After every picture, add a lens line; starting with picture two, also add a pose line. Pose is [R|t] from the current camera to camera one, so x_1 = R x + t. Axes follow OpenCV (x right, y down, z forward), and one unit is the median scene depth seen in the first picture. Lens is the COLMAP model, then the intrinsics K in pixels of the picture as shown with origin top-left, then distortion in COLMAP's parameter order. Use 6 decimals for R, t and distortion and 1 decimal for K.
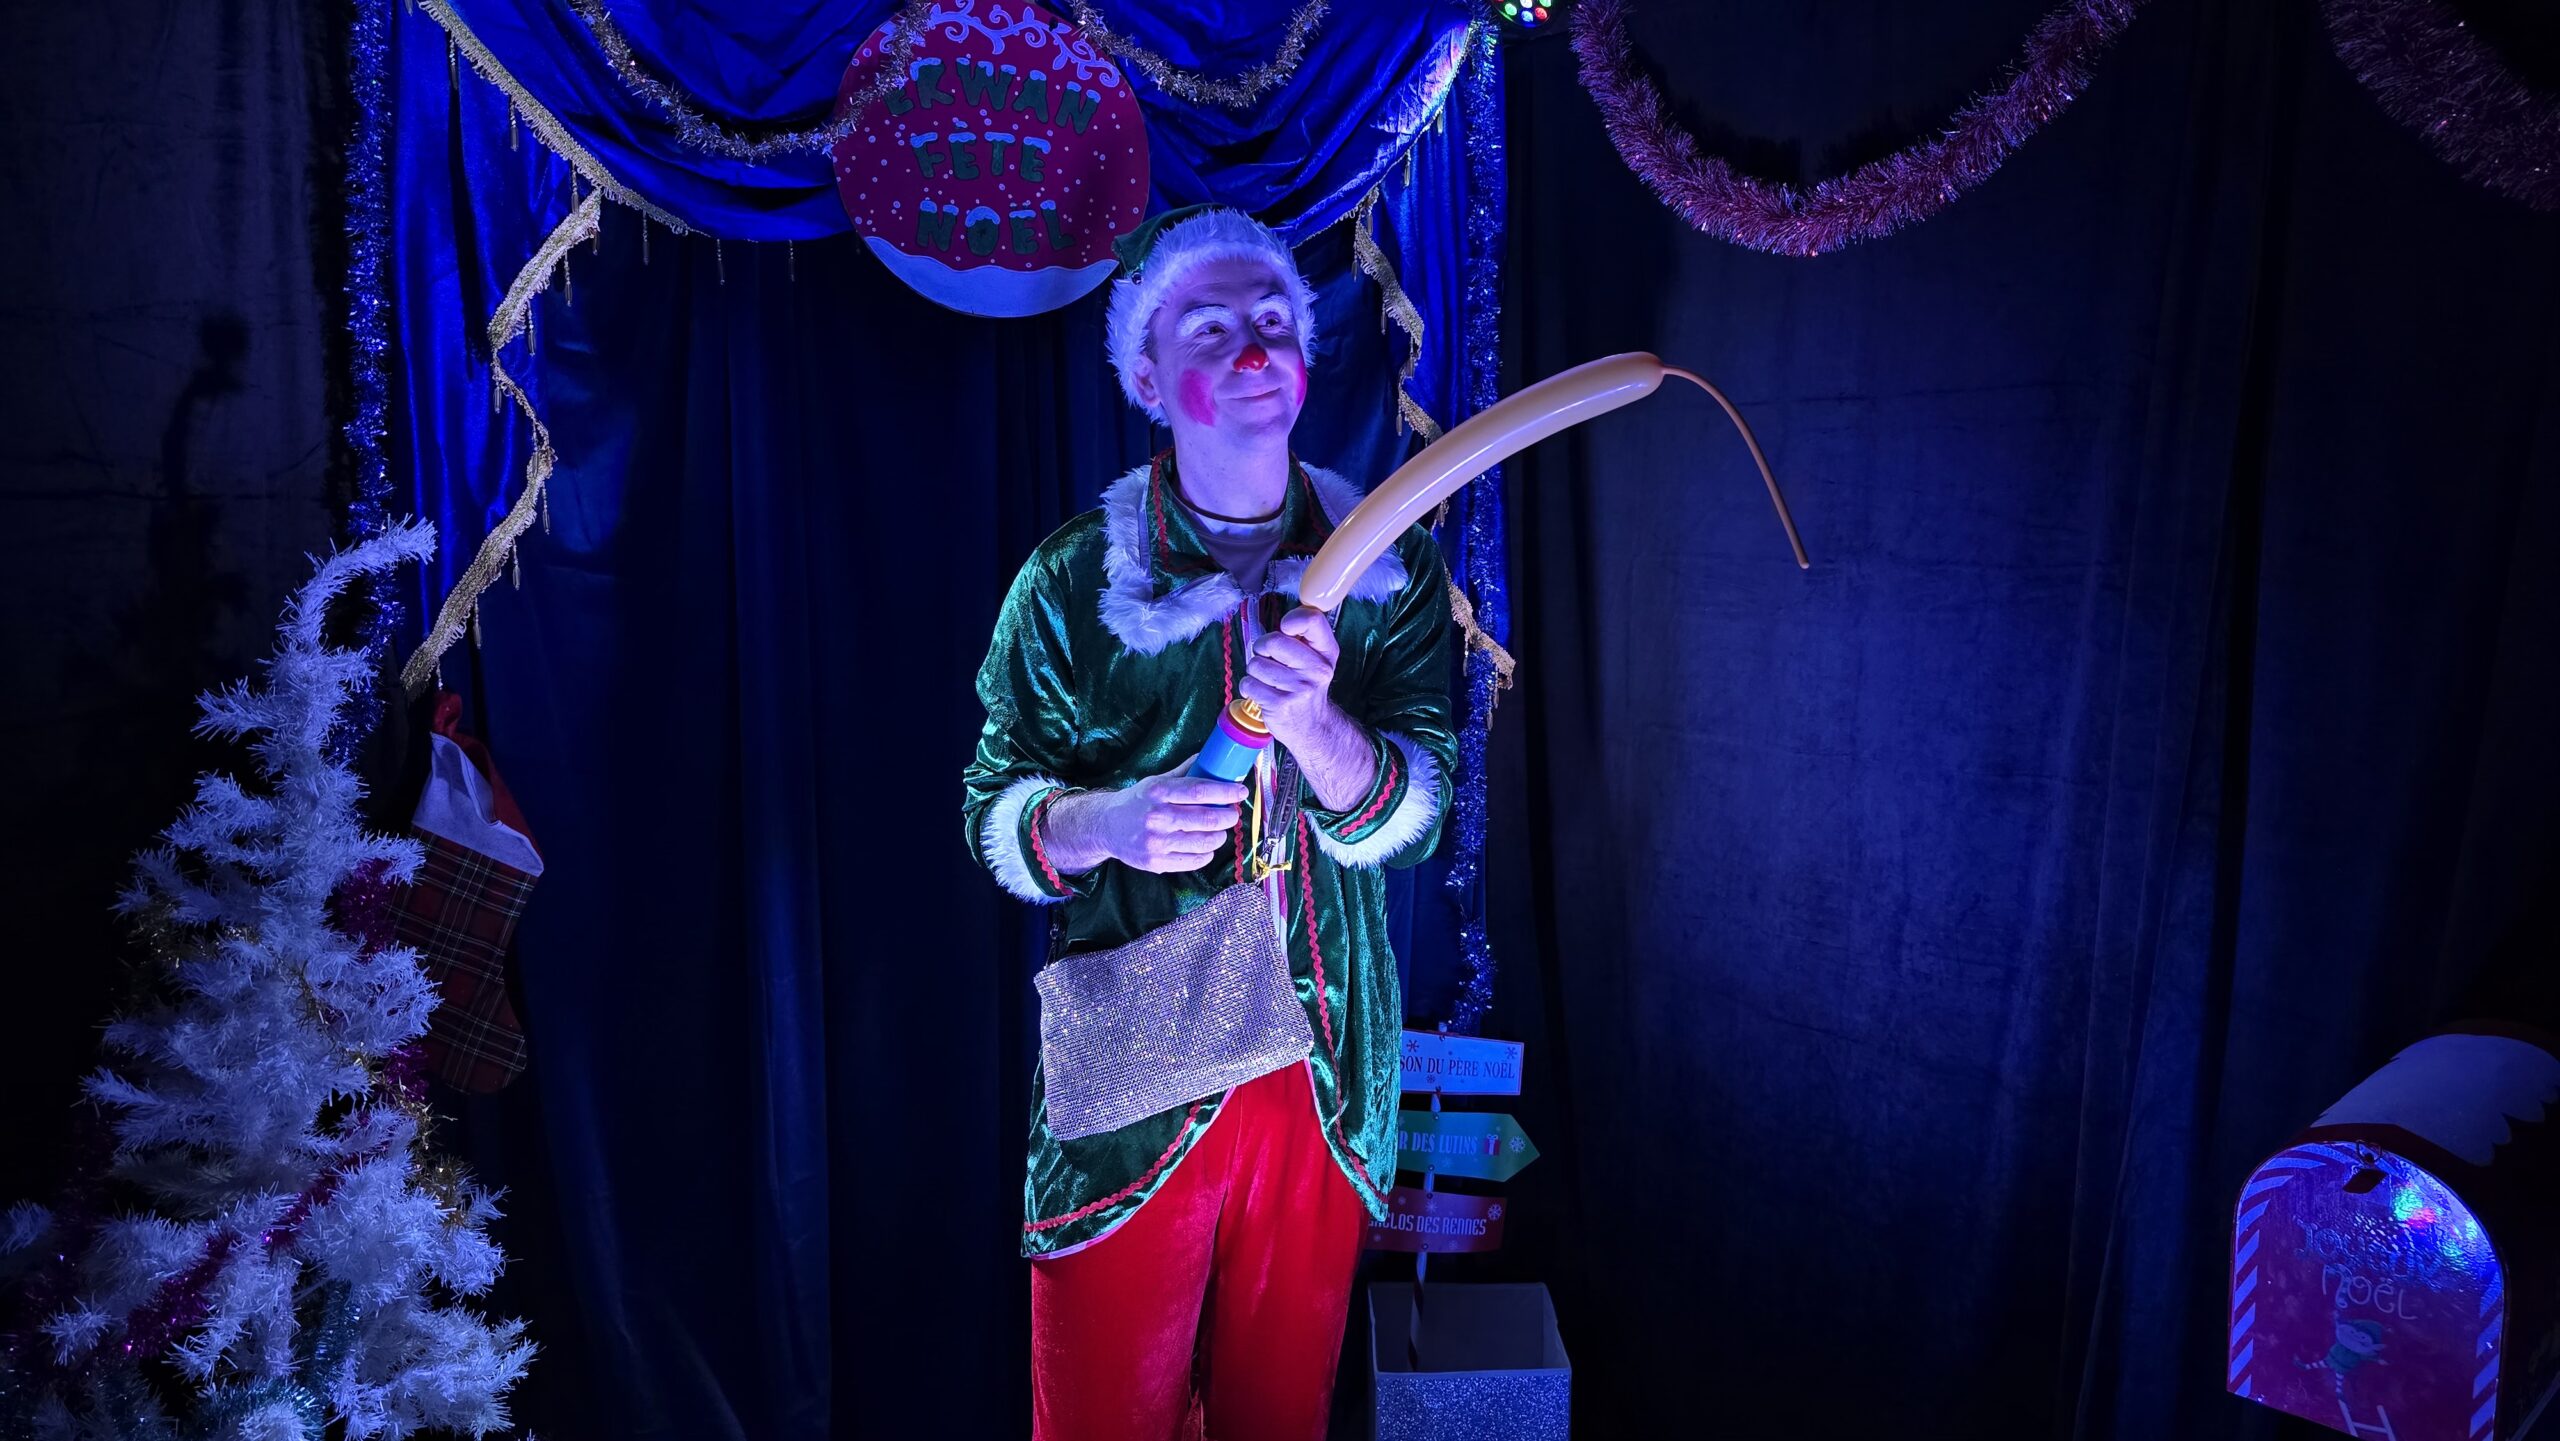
lens RADIAL K [[1740.0, 0, 1300.6], [0, 1740.0, 727.9], [0, 0, 1]] dist [0.055818, -0.050627]
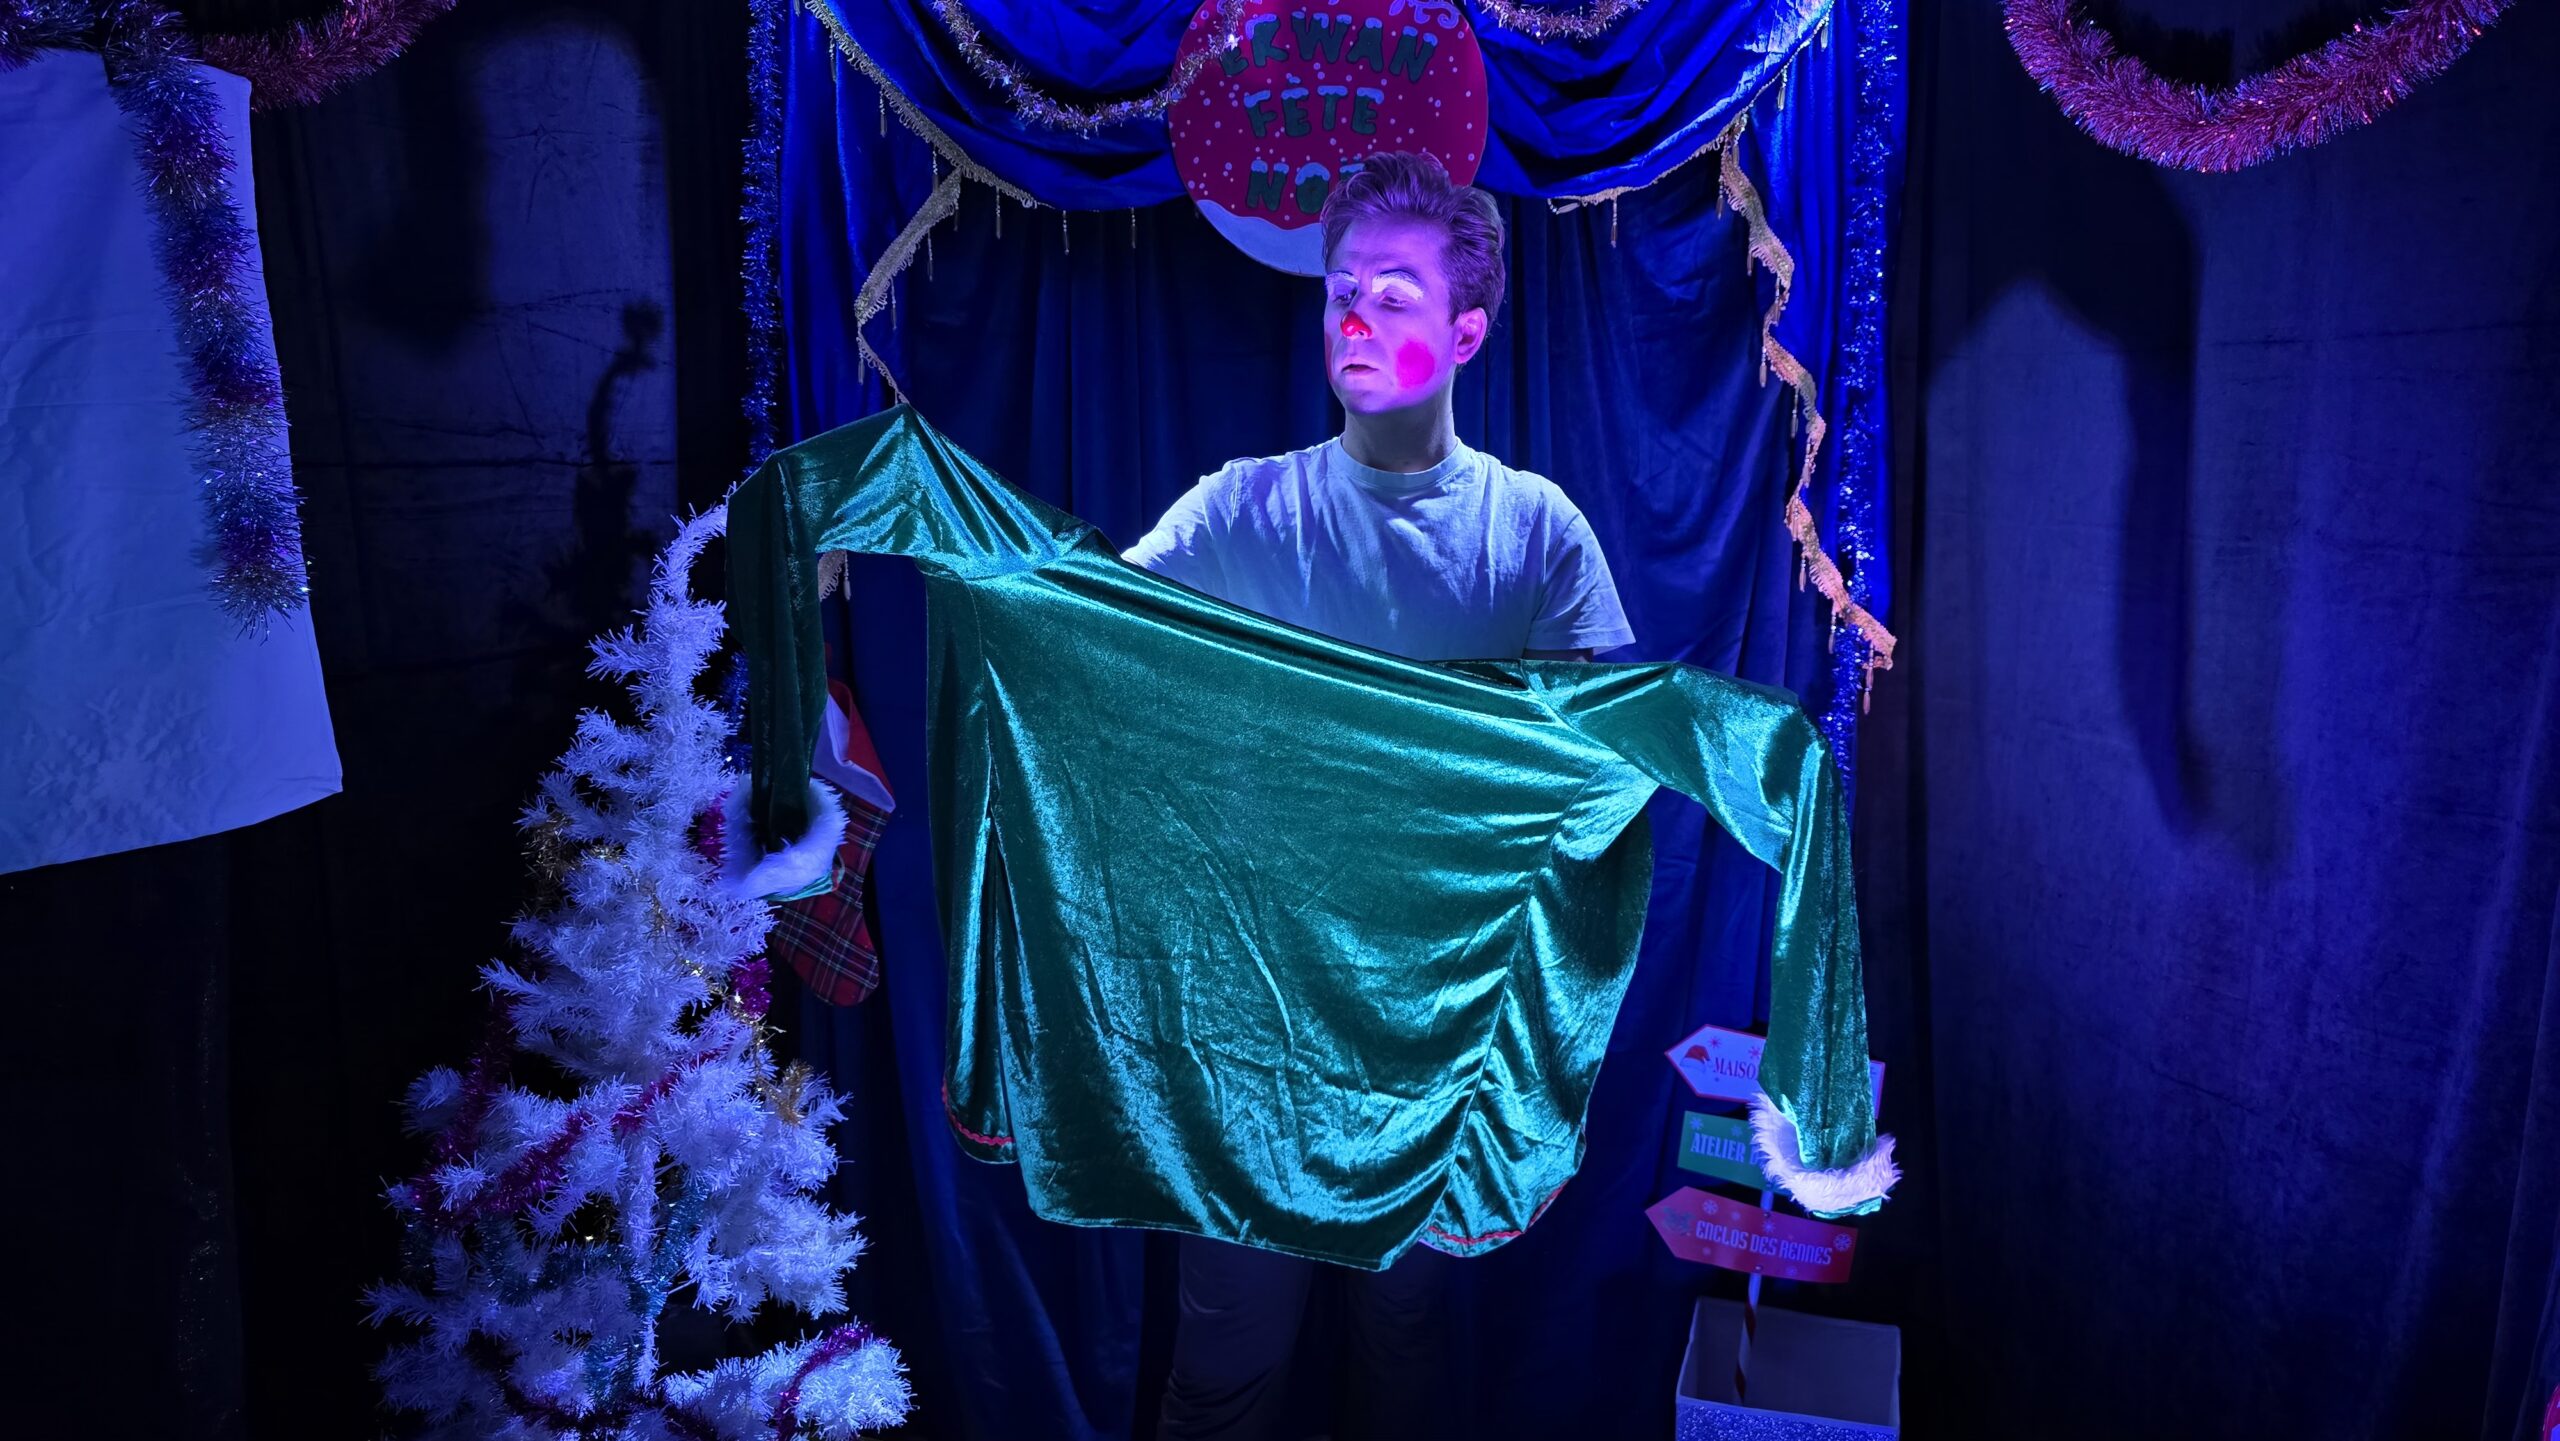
lens RADIAL K [[1740.0, 0, 1310.5], [0, 1740.0, 717.2], [0, 0, 1]] dist [0.055818, -0.050627]
pose [[0.947323, 0.048482, -0.316588, 0.148071], [-0.037604, 0.998476, 0.040384, -0.027011], [0.318064, -0.026352, 0.947703, 0.060684]]
